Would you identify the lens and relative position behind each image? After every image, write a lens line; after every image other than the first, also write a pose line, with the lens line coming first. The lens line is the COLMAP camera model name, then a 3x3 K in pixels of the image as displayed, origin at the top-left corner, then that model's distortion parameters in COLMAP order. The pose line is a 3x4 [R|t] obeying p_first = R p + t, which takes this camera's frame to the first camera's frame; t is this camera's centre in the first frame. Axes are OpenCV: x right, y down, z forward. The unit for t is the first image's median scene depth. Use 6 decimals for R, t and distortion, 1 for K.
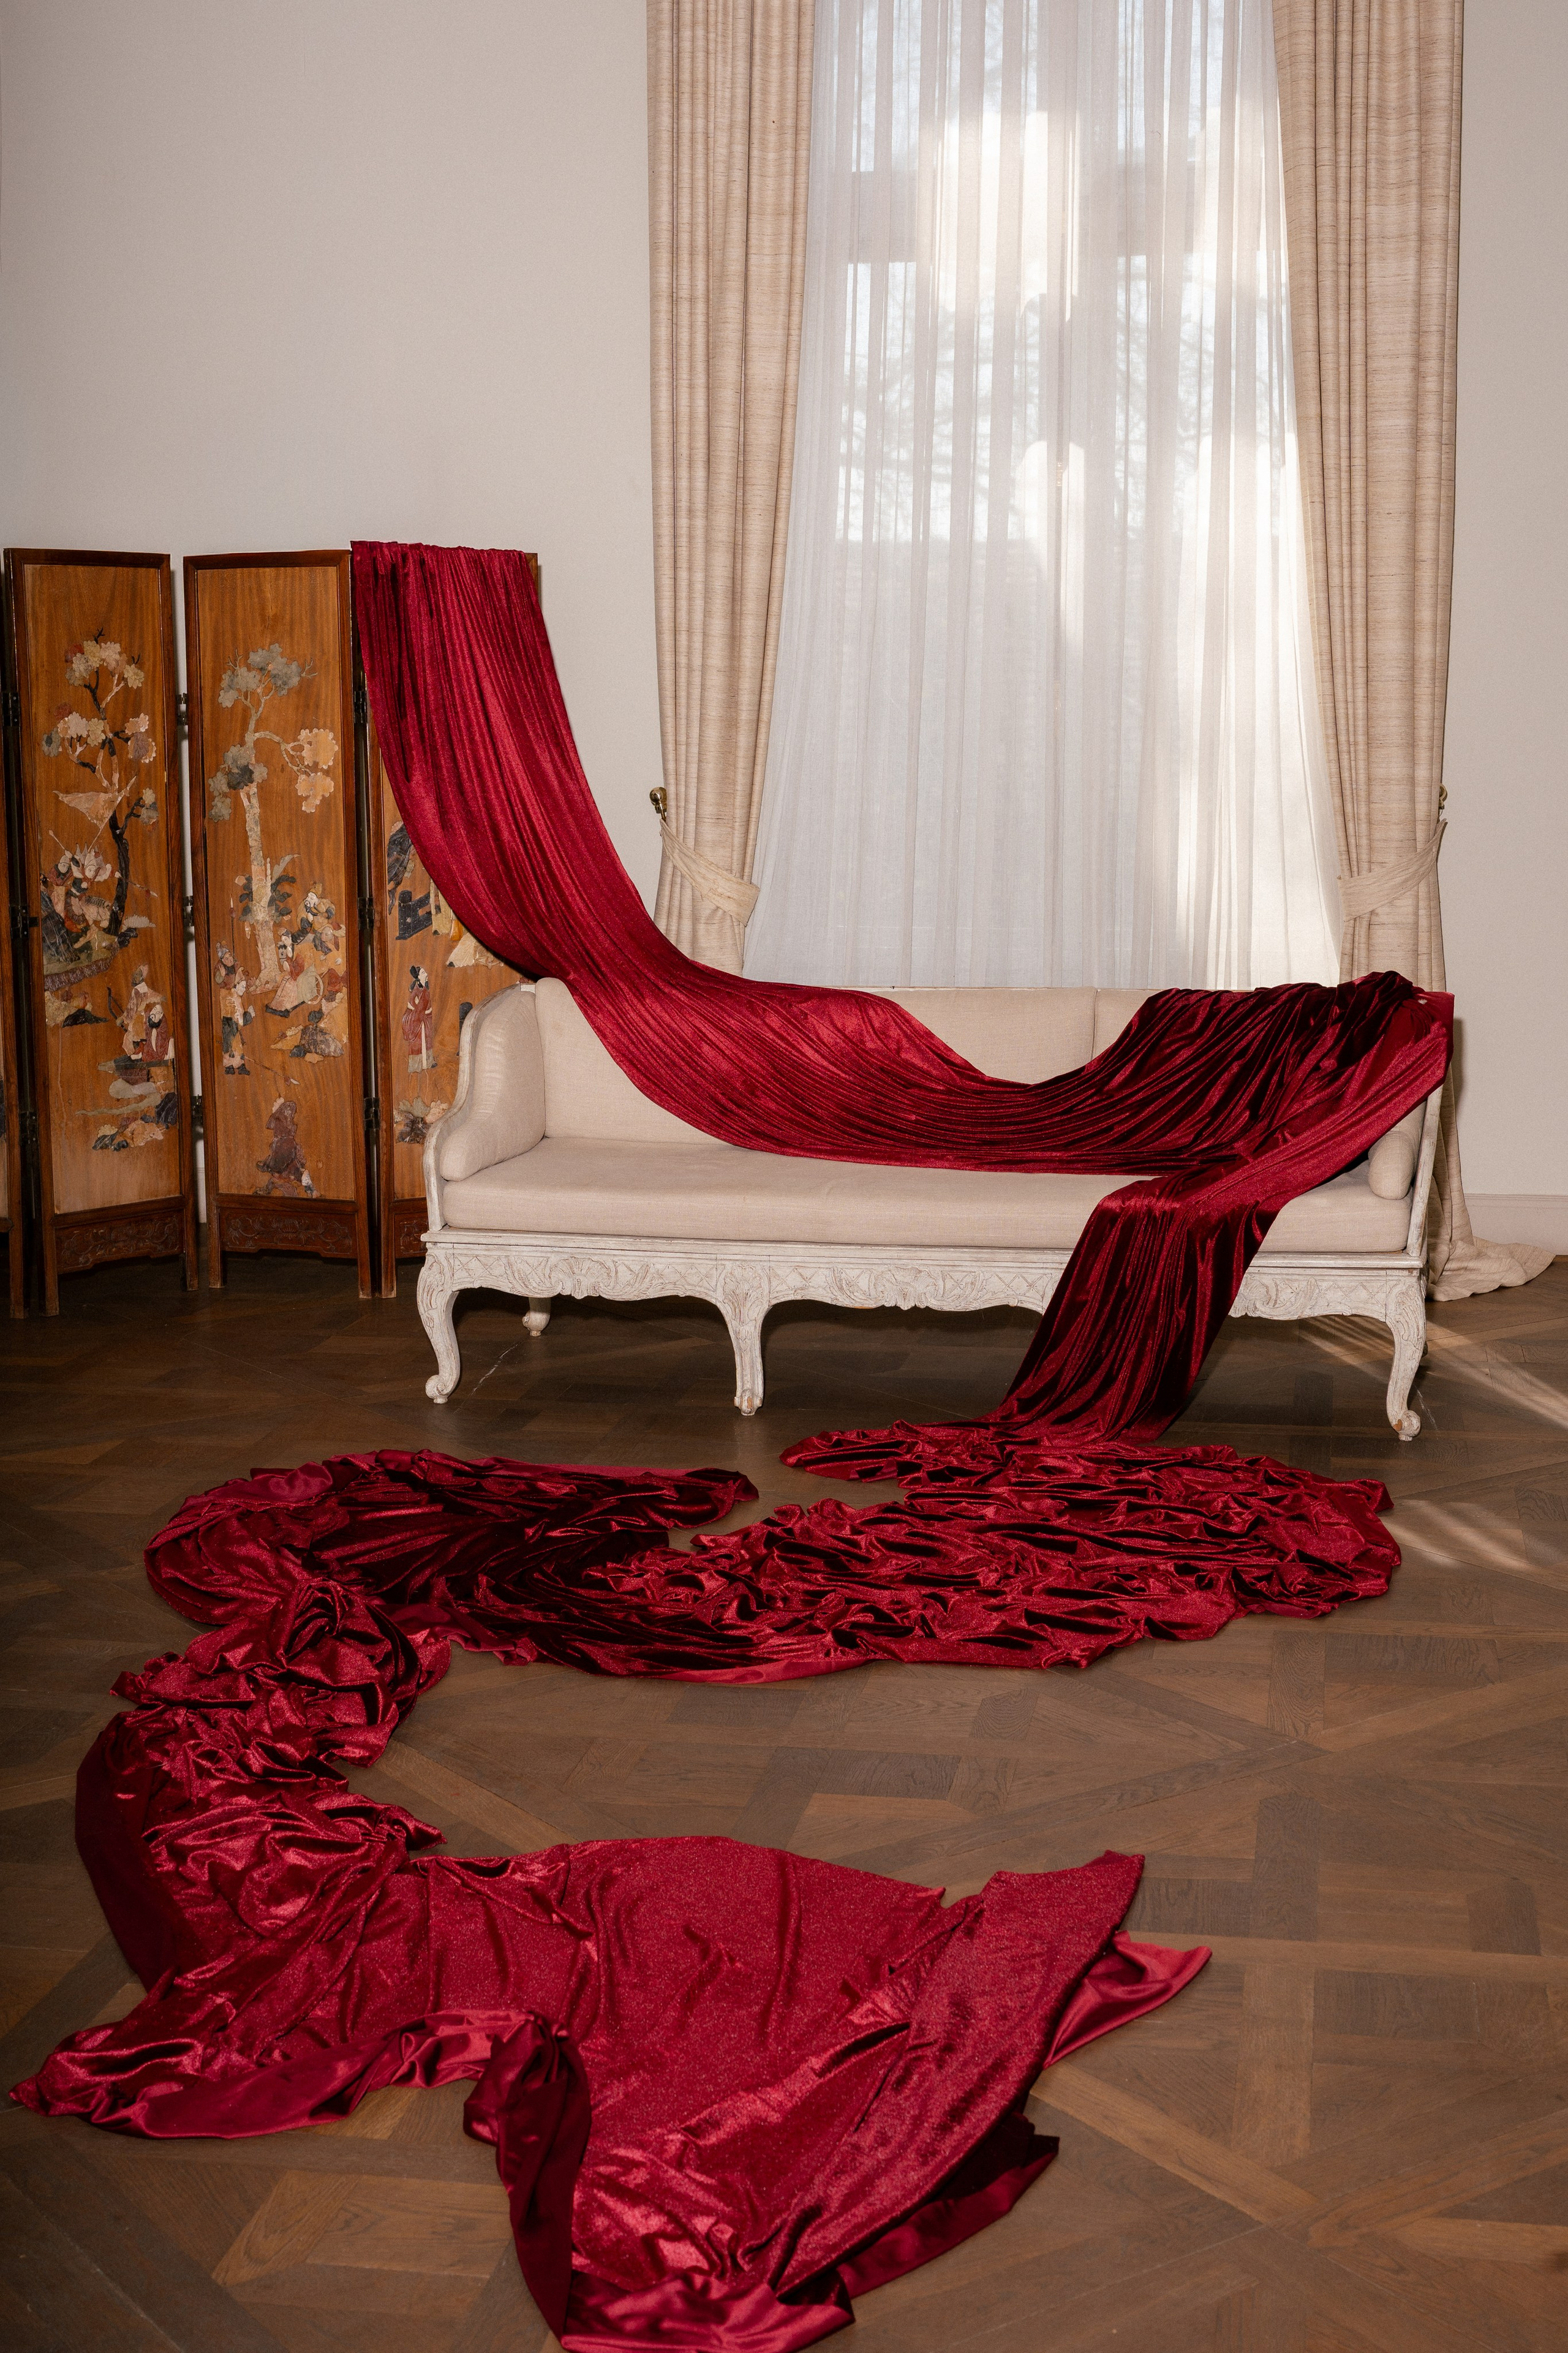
lens RADIAL K [[3026.1, 0, 804.6], [0, 3026.1, 1179.5], [0, 0, 1]] dist [0.014723, 0.000000]
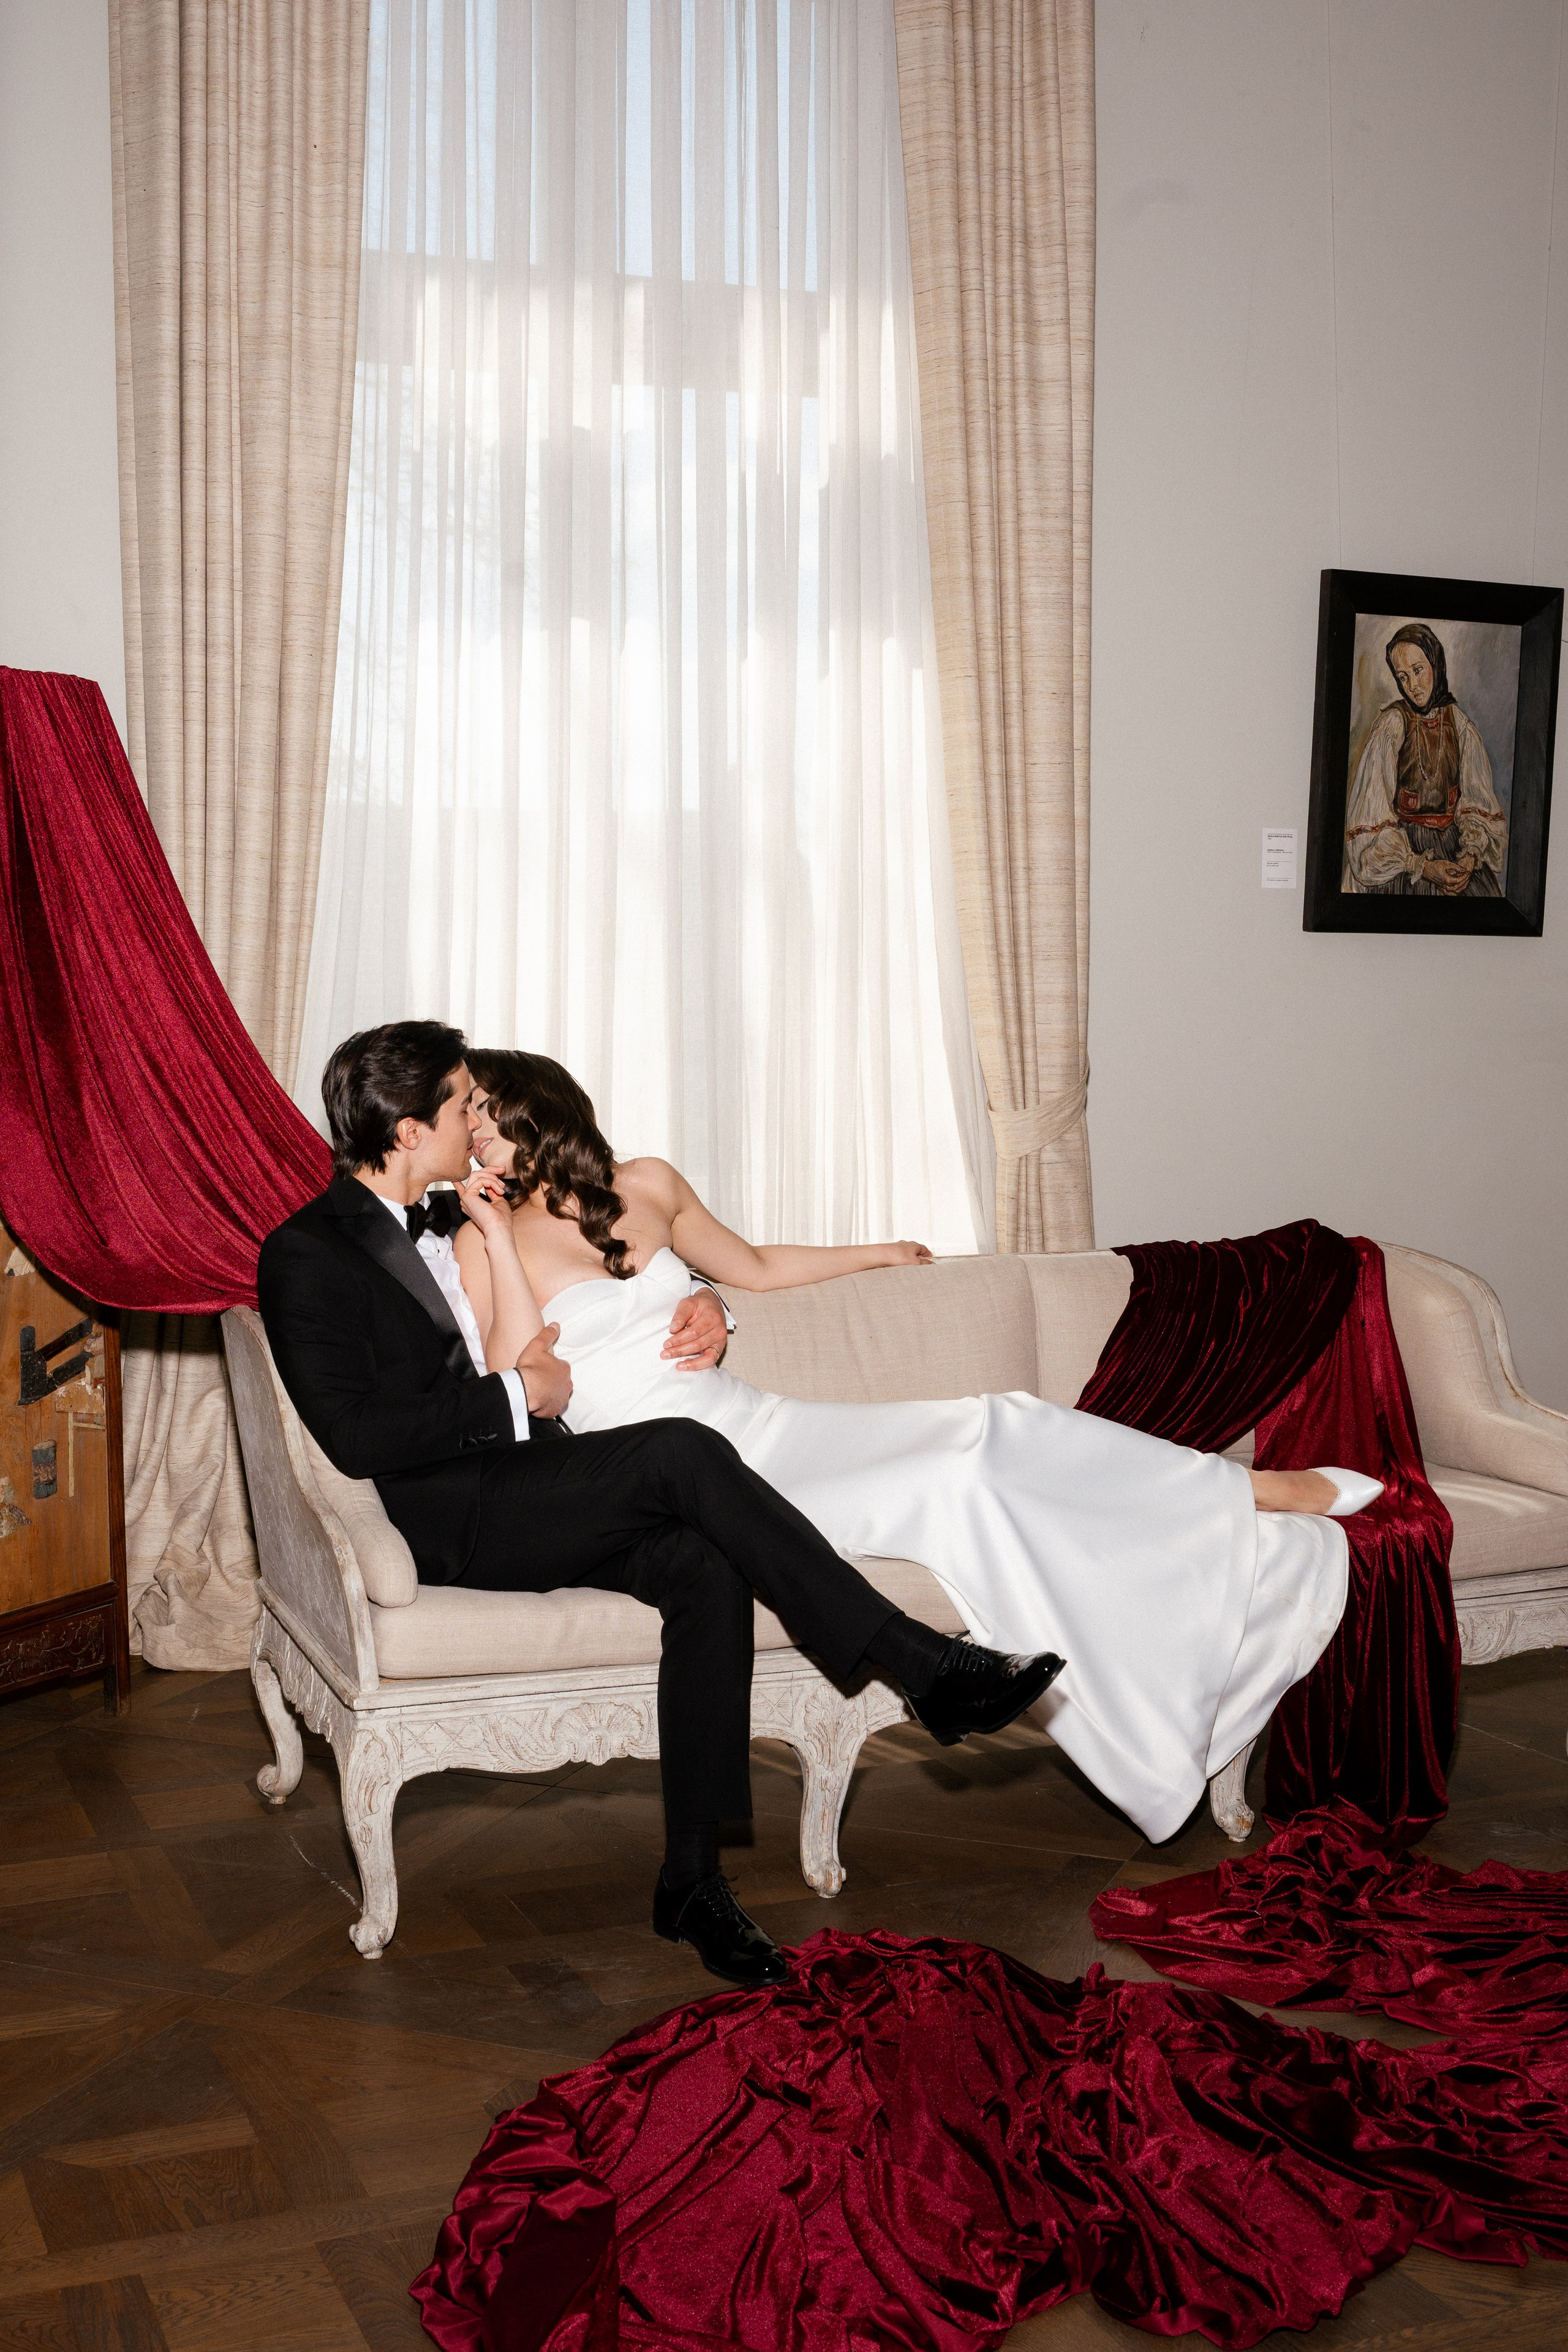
lens RADIAL K [[2758.3, 0, 781.2], [0, 2758.3, 1181.4], [0, 0, 1]] dist [0.028865, 0.000000]
pose [[0.842240, -0.042725, 0.537407, -0.305449], [0.081881, 0.995428, -0.049188, -0.046721], [-0.532849, 0.085431, 0.841887, 0.382752]]
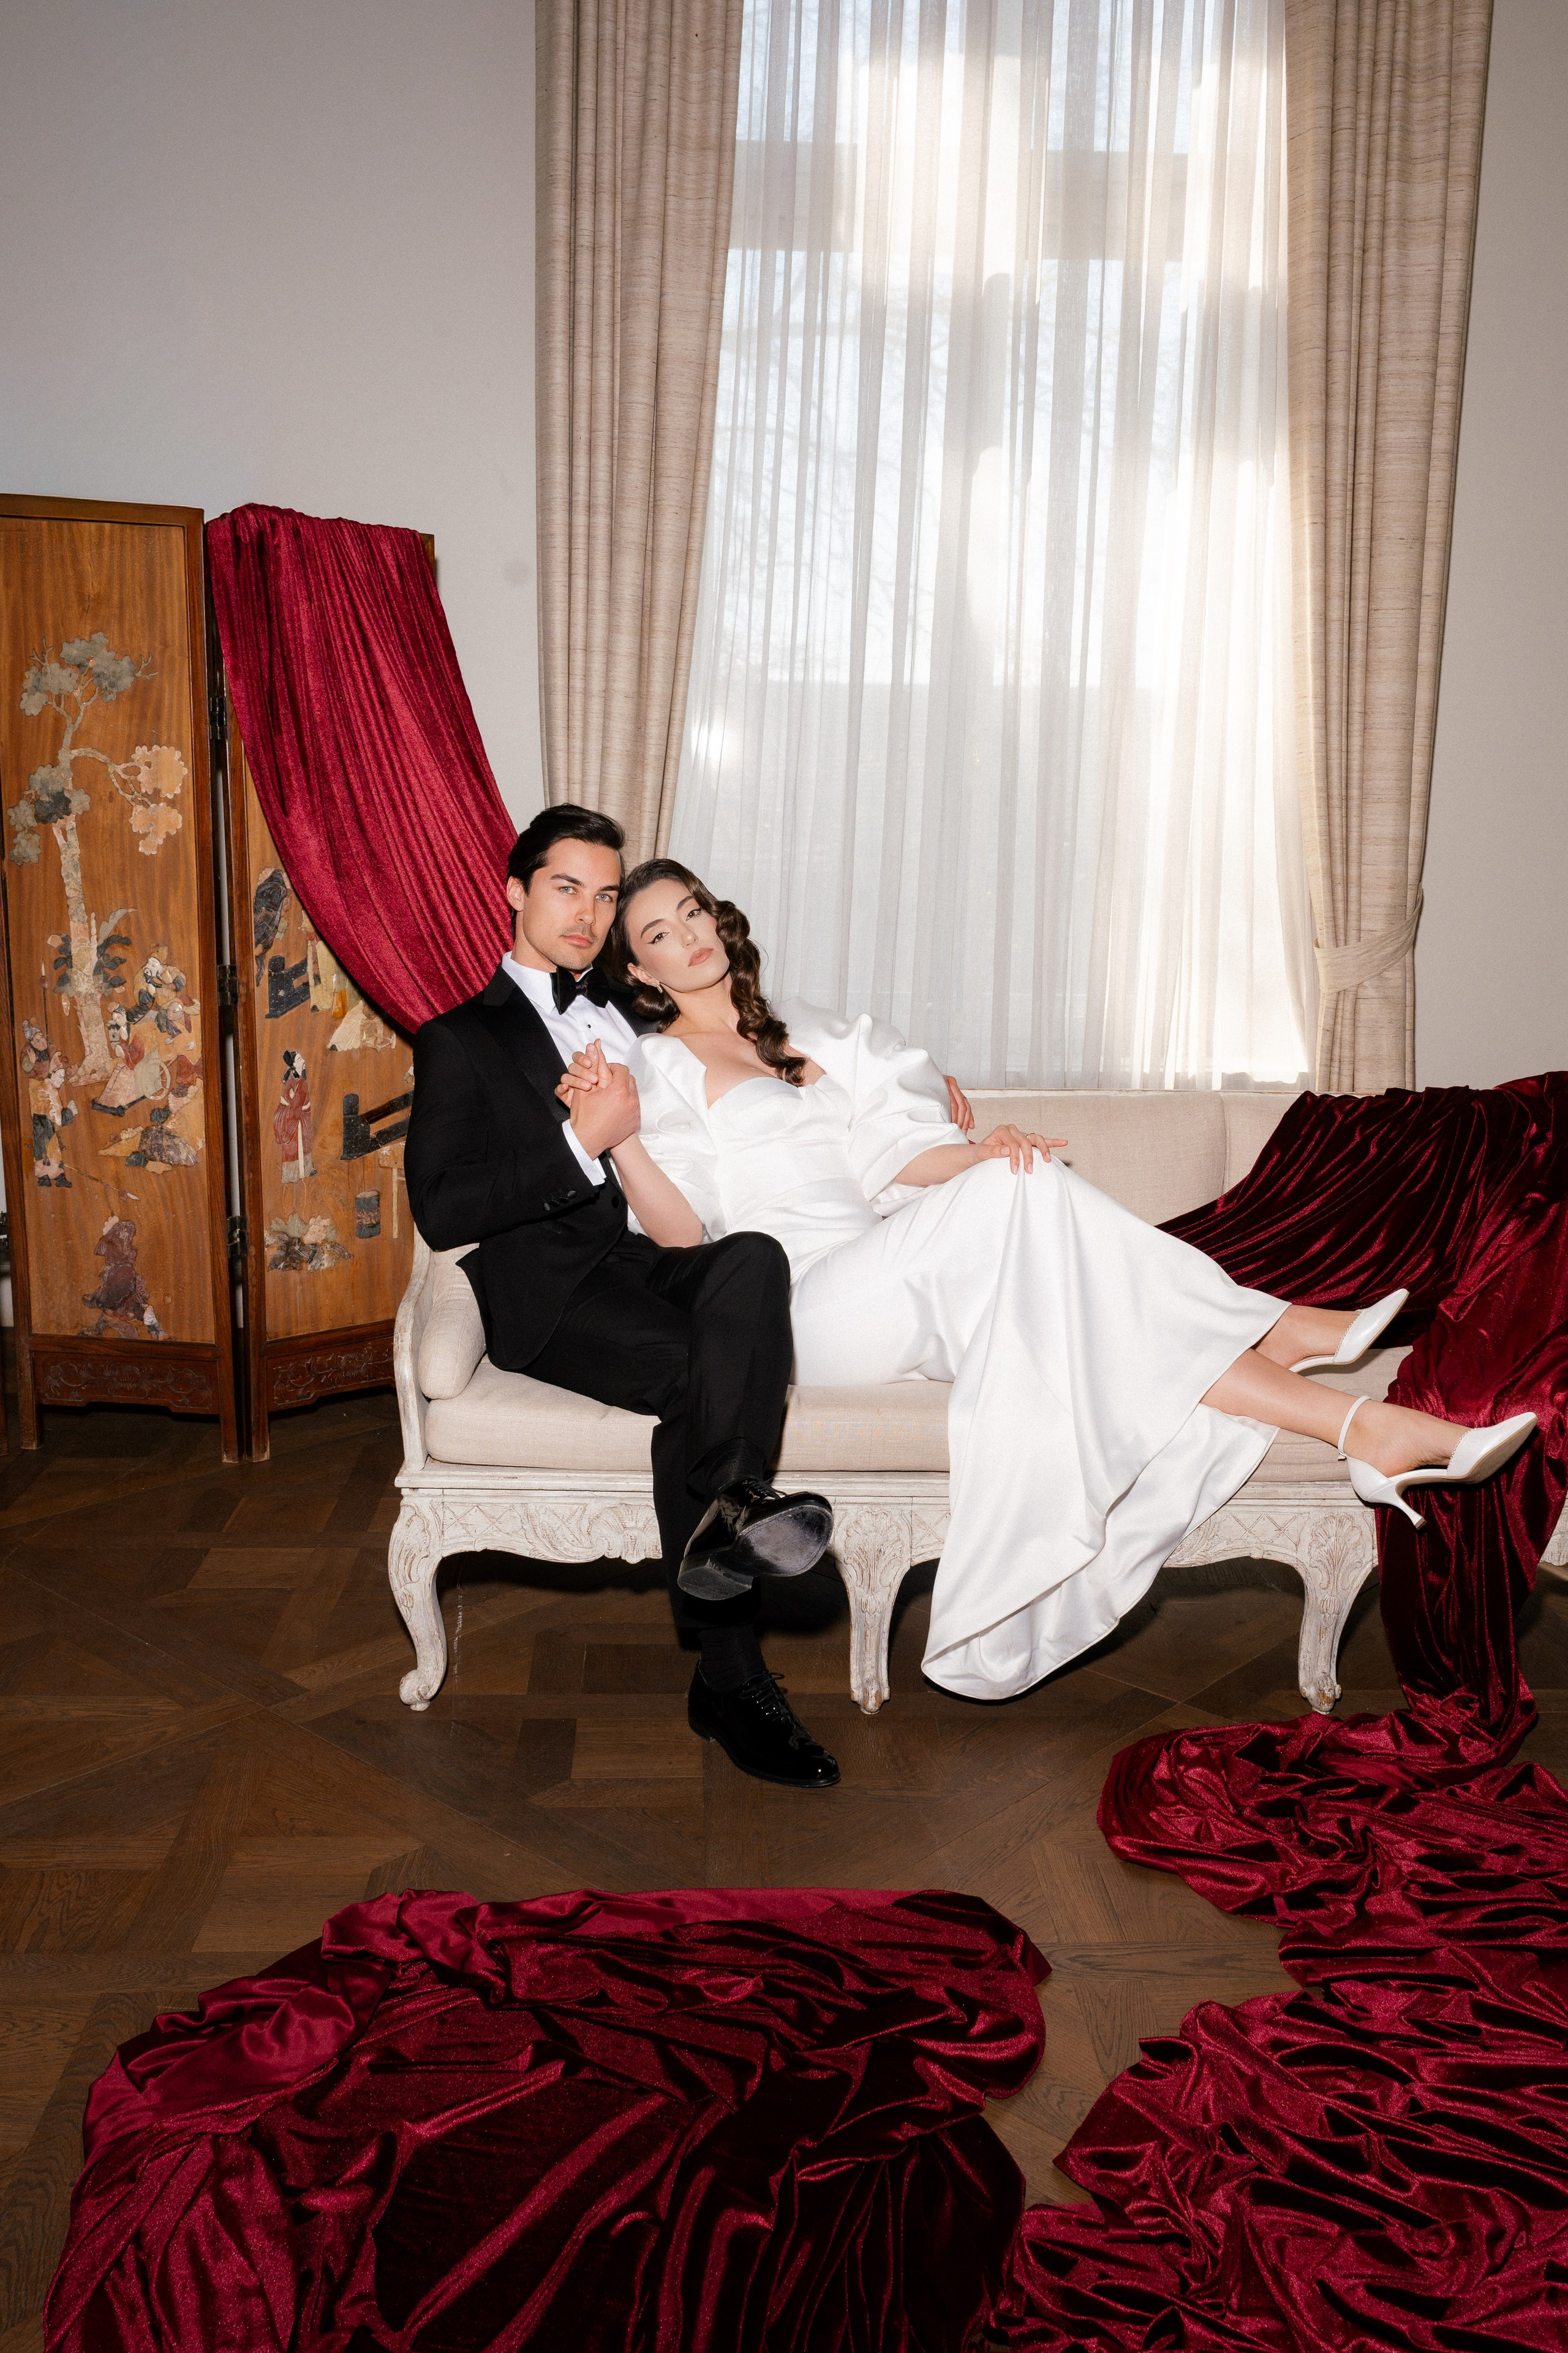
lens RADIAL K [[1934.5, 0, 760.7], [0, 1934.5, 1184.3], [0, 0, 1]] dist [0.003533, -0.007256]
pose [[0.976388, -0.020450, 0.215054, -0.117699], [0.011229, 0.998968, 0.044014, -0.056343], [-0.215732, -0.040559, 0.975610, 0.474170]]
